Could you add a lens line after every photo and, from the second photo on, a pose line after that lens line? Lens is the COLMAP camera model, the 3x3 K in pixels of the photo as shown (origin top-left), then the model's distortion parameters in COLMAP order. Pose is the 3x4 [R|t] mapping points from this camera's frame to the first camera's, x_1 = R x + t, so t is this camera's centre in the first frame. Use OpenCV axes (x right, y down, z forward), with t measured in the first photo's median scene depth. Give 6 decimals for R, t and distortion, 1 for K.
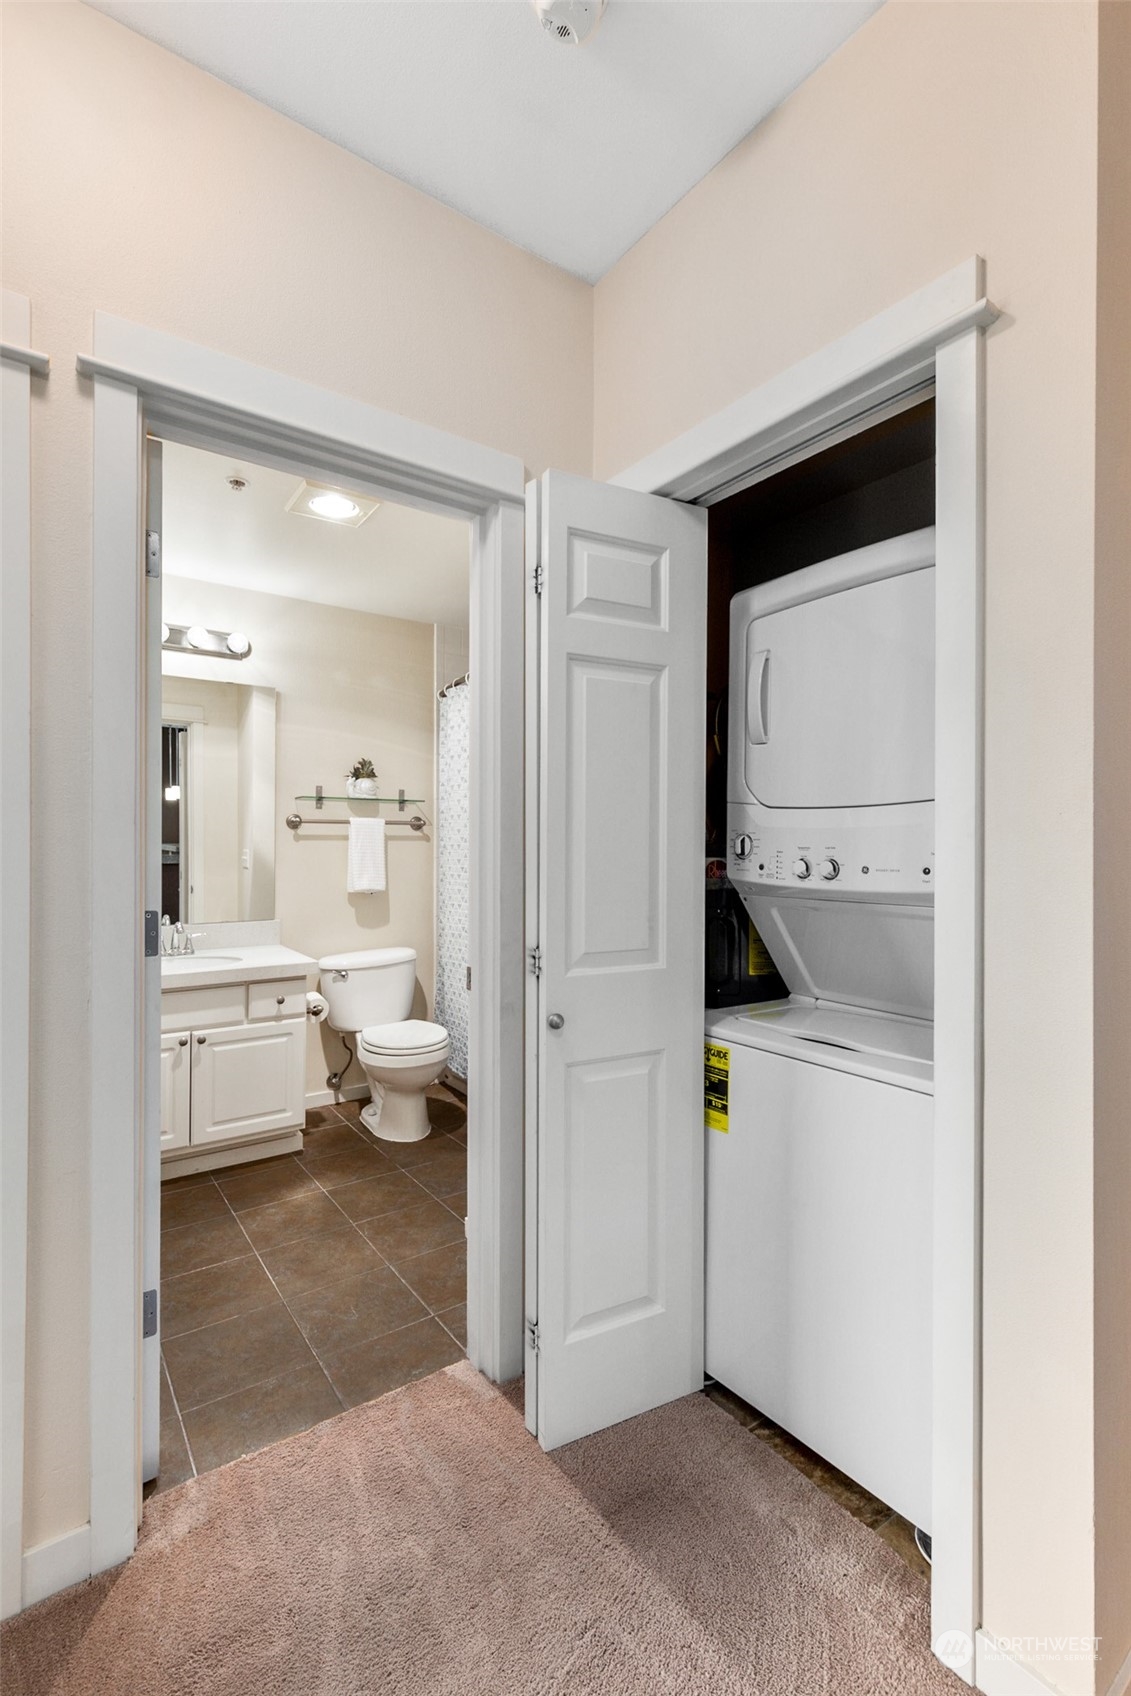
lens RADIAL K [[769.6, 0, 559.4], [0, 769.6, 851.9], [0, 0, 1]] dist [0.009365, -0.002133]
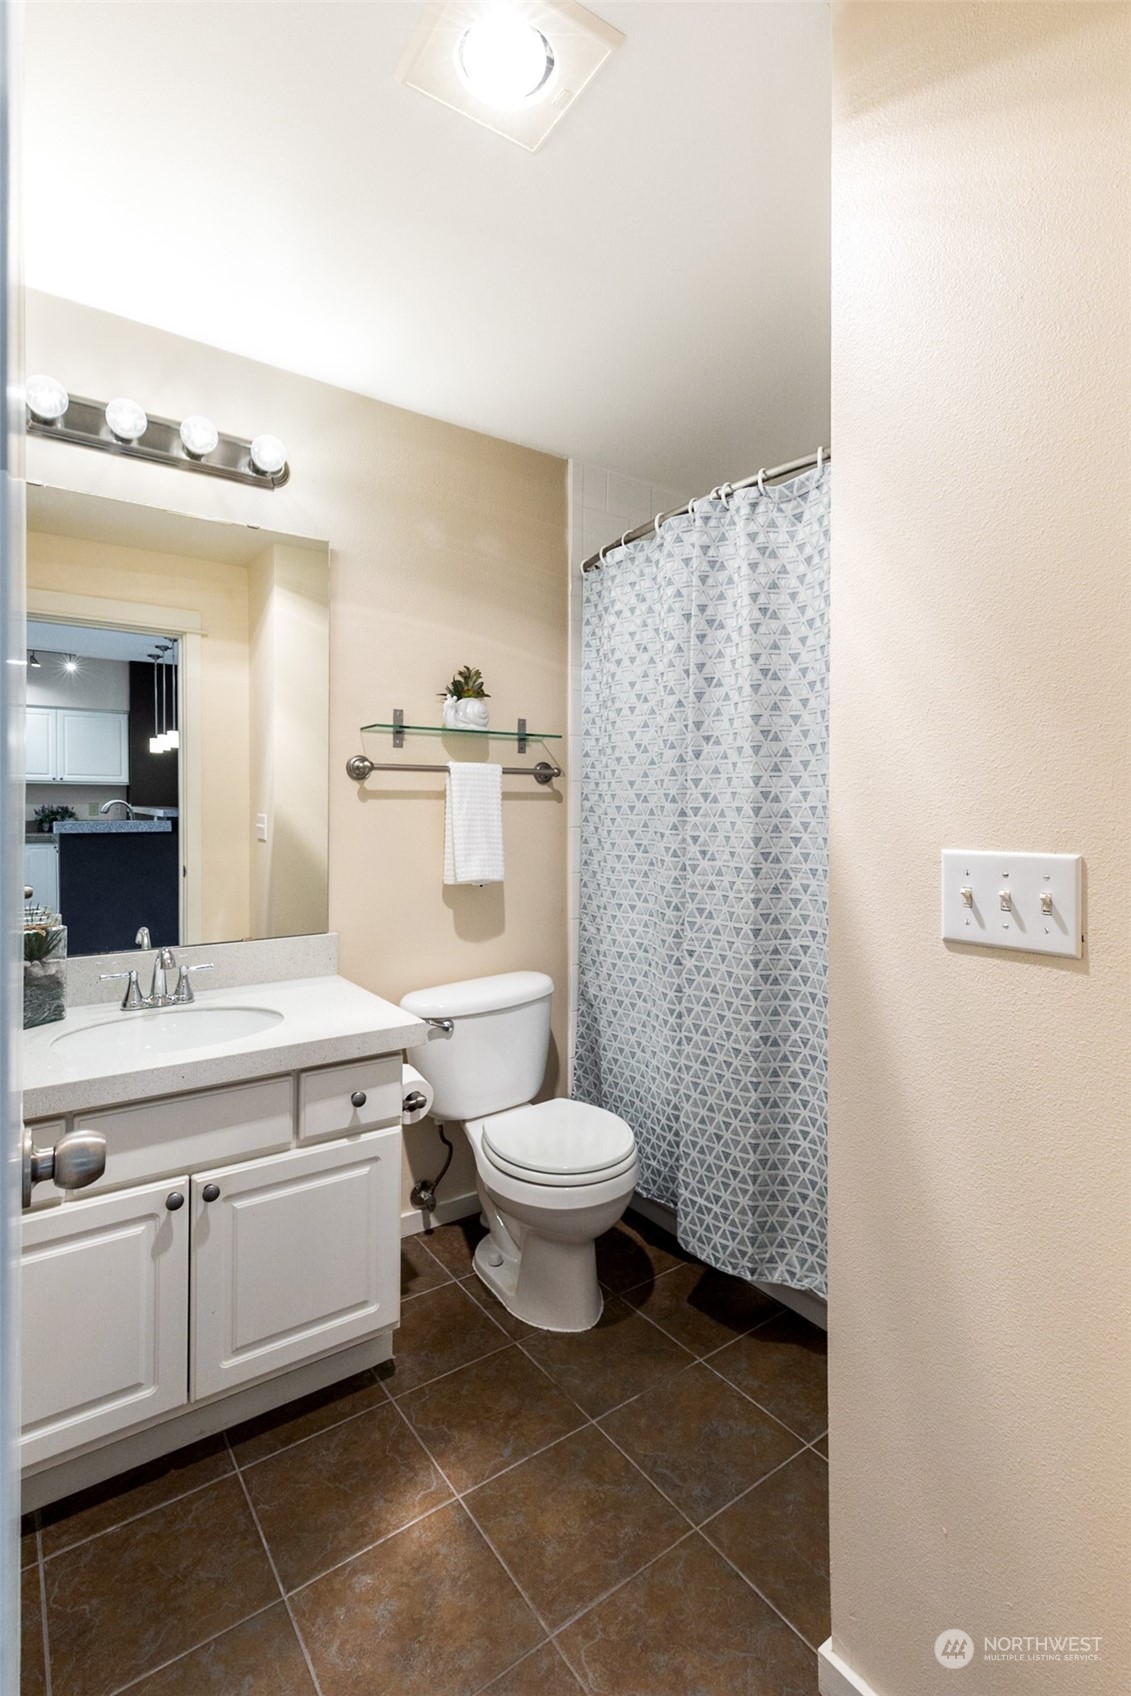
lens RADIAL K [[769.6, 0, 559.5], [0, 769.6, 817.4], [0, 0, 1]] dist [0.009365, -0.002133]
pose [[0.999906, -0.001111, 0.013685, -0.196537], [0.001069, 0.999995, 0.003048, -0.002484], [-0.013688, -0.003034, 0.999902, 0.398777]]
